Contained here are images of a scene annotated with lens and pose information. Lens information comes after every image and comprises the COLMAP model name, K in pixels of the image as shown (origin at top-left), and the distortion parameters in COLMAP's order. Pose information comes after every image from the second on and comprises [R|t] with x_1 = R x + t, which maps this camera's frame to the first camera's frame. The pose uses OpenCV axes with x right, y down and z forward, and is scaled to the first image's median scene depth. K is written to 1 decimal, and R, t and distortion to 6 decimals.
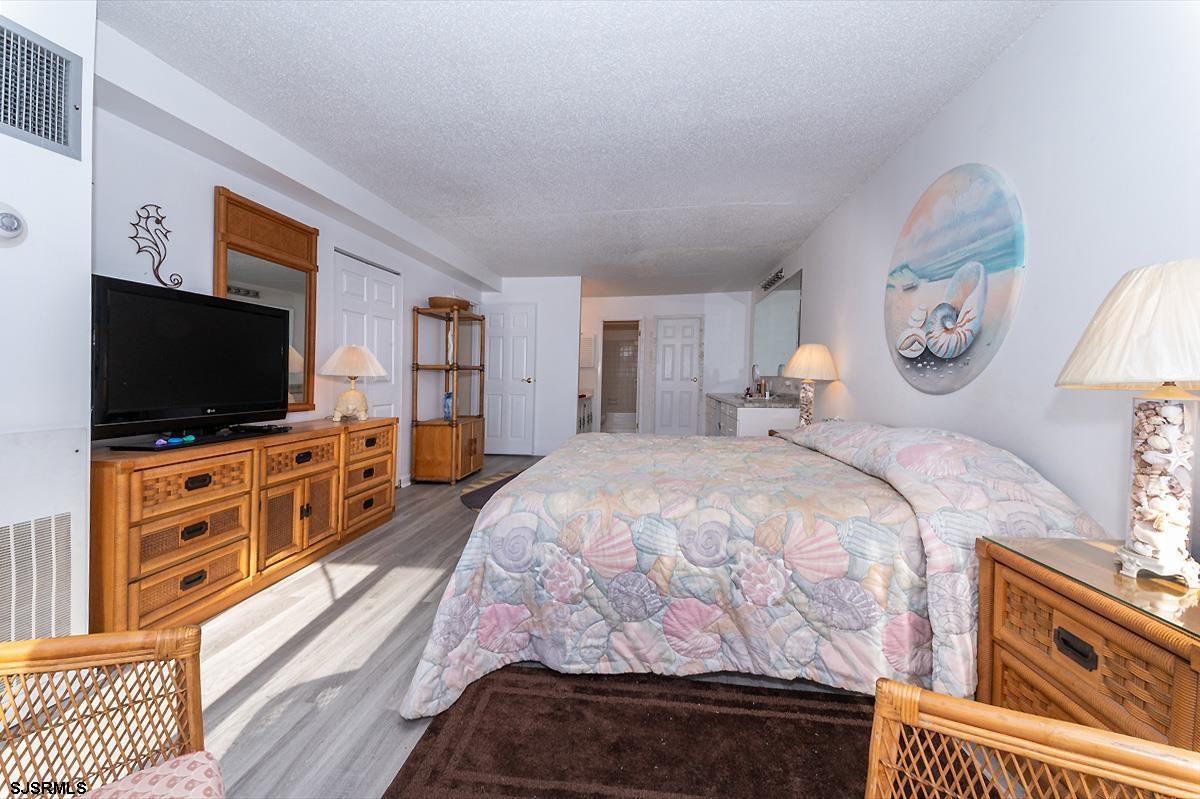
lens RADIAL K [[454.7, 0, 596.5], [0, 454.7, 376.3], [0, 0, 1]] dist [0.078601, -0.033630]
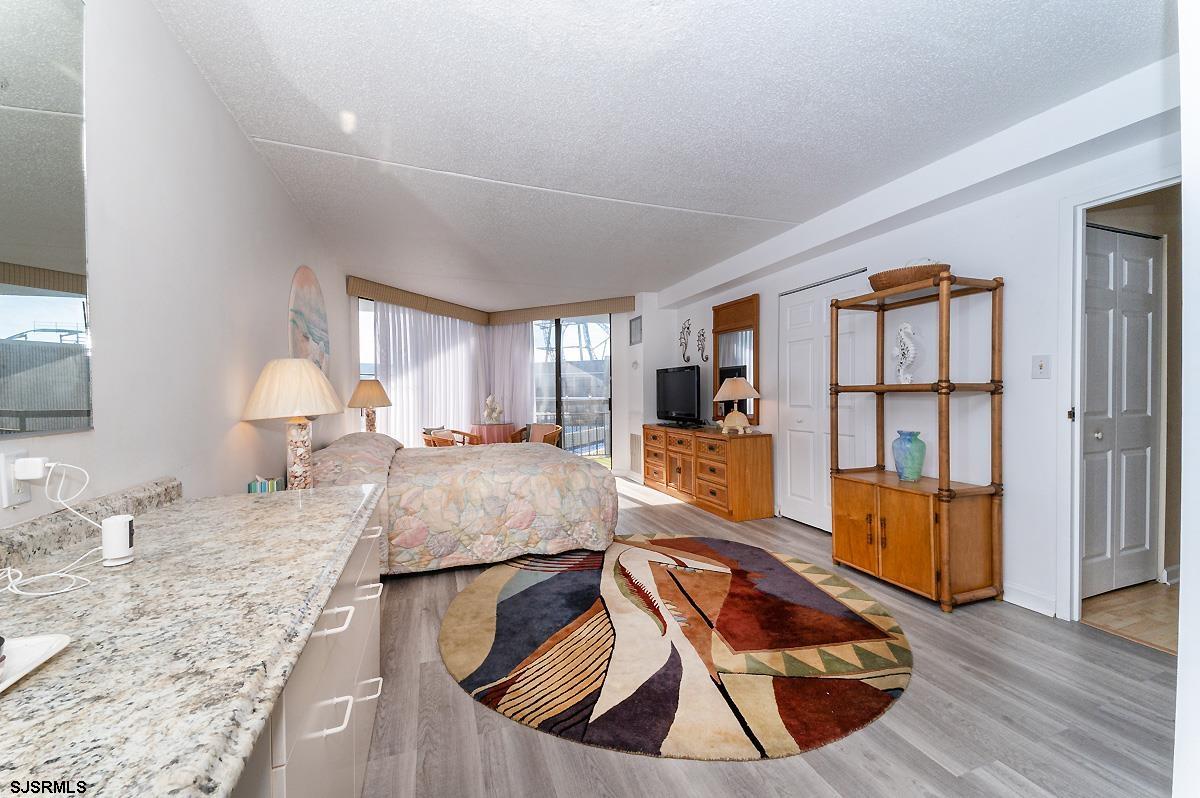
lens RADIAL K [[455.6, 0, 601.5], [0, 455.6, 396.9], [0, 0, 1]] dist [0.079058, -0.034361]
pose [[-0.887308, 0.015346, -0.460922, 0.753702], [0.012688, 0.999880, 0.008865, -0.043118], [0.461003, 0.002018, -0.887396, 3.377553]]
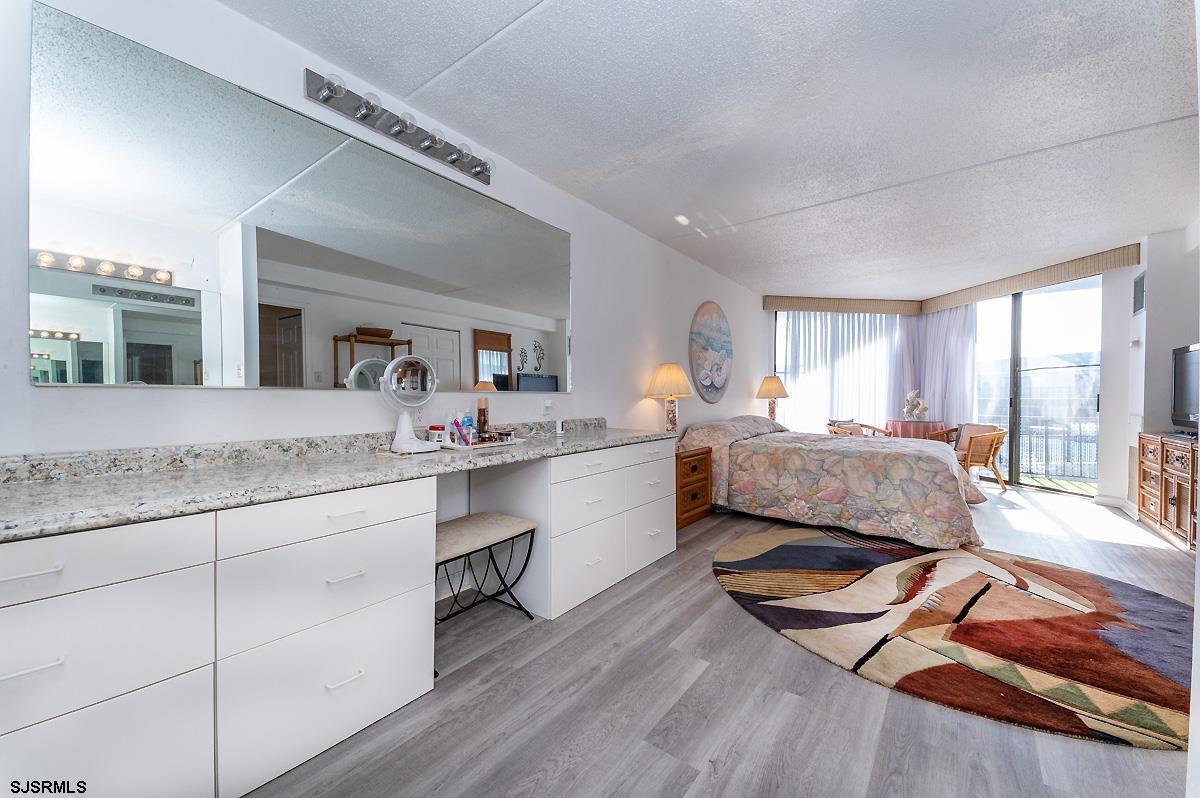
lens RADIAL K [[455.6, 0, 601.5], [0, 455.6, 396.9], [0, 0, 1]] dist [0.079058, -0.034361]
pose [[-0.864566, 0.001241, 0.502517, 0.135505], [0.000301, 0.999998, -0.001952, 0.015071], [-0.502519, -0.001536, -0.864565, 3.868206]]
